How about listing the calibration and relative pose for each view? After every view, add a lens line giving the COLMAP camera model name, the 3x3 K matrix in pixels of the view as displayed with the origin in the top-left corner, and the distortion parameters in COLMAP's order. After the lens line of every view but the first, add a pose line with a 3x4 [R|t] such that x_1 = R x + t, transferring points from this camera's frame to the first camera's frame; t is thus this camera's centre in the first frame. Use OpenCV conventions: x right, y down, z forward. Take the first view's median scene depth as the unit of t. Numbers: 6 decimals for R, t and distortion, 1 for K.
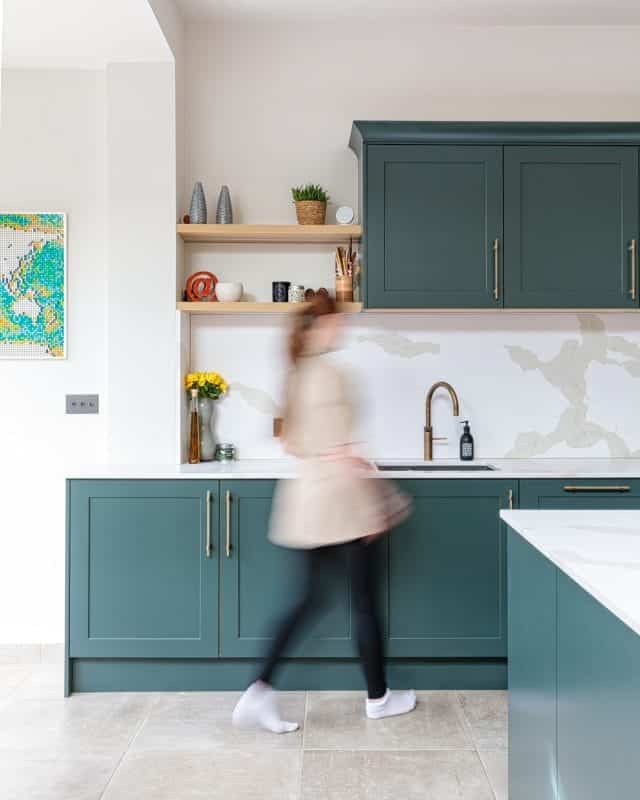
lens RADIAL K [[785.7, 0, 318.4], [0, 785.7, 381.9], [0, 0, 1]] dist [-0.006559, 0.000000]
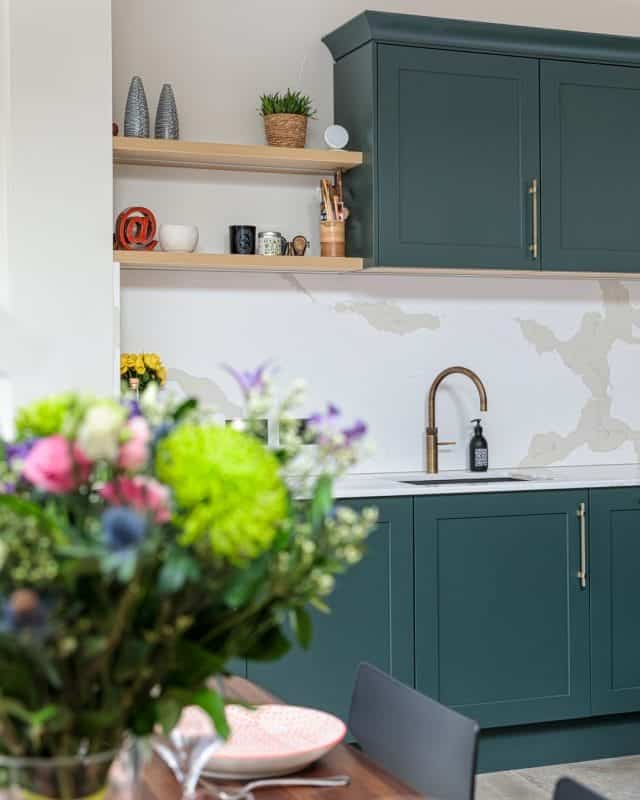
lens RADIAL K [[1159.1, 0, 342.8], [0, 1159.1, 377.1], [0, 0, 1]] dist [-0.017422, 0.000000]
pose [[0.955341, -0.002984, 0.295491, -0.269018], [0.000618, 0.999967, 0.008099, 0.000357], [-0.295505, -0.007554, 0.955311, -0.022019]]
